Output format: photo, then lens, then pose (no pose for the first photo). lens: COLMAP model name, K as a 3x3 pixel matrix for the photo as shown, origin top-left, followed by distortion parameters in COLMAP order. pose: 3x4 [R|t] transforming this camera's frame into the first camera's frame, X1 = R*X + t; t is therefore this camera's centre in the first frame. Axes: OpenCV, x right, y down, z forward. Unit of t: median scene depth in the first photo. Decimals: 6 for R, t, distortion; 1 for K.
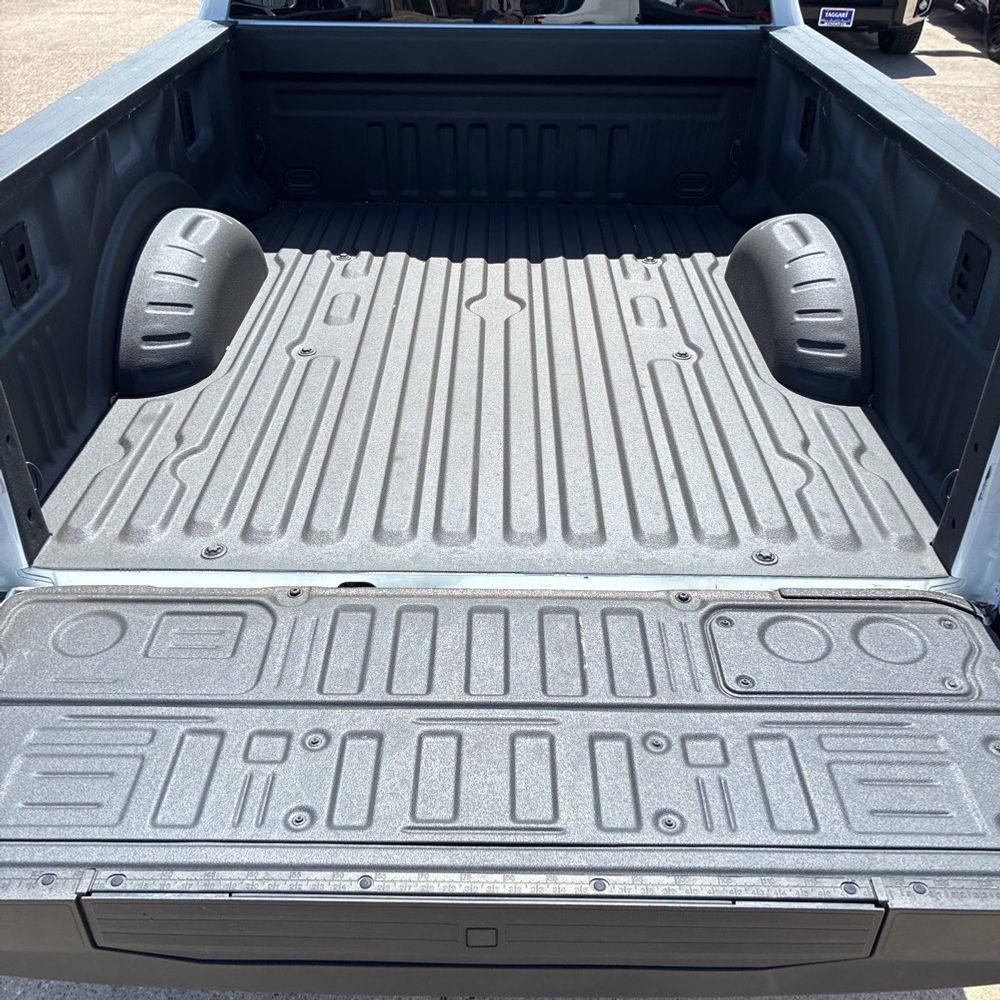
lens RADIAL K [[1012.8, 0, 502.7], [0, 1012.8, 489.8], [0, 0, 1]] dist [0.013341, 0.002751]
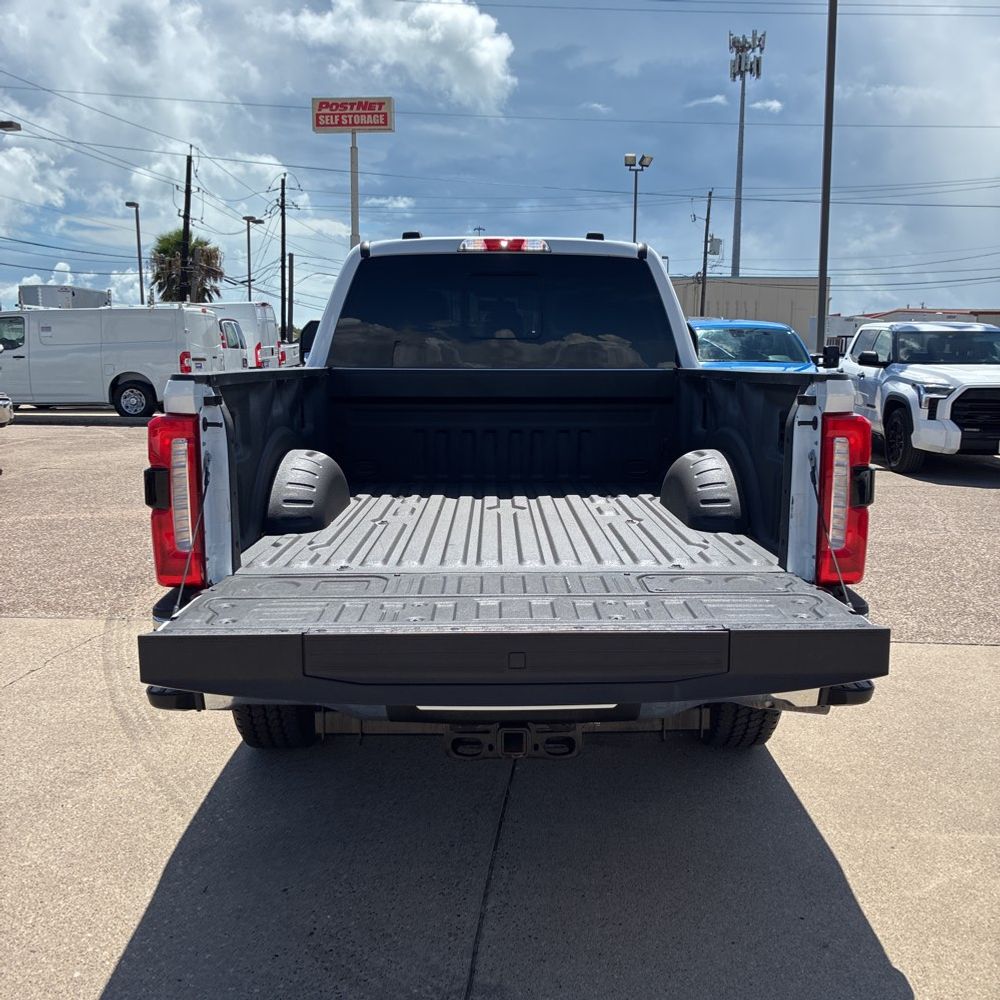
lens RADIAL K [[996.4, 0, 524.8], [0, 996.4, 494.8], [0, 0, 1]] dist [0.098338, -0.194797]
pose [[0.999376, -0.013904, 0.032460, -0.025047], [0.026215, 0.907979, -0.418195, 0.377739], [-0.023658, 0.418785, 0.907777, -0.317142]]
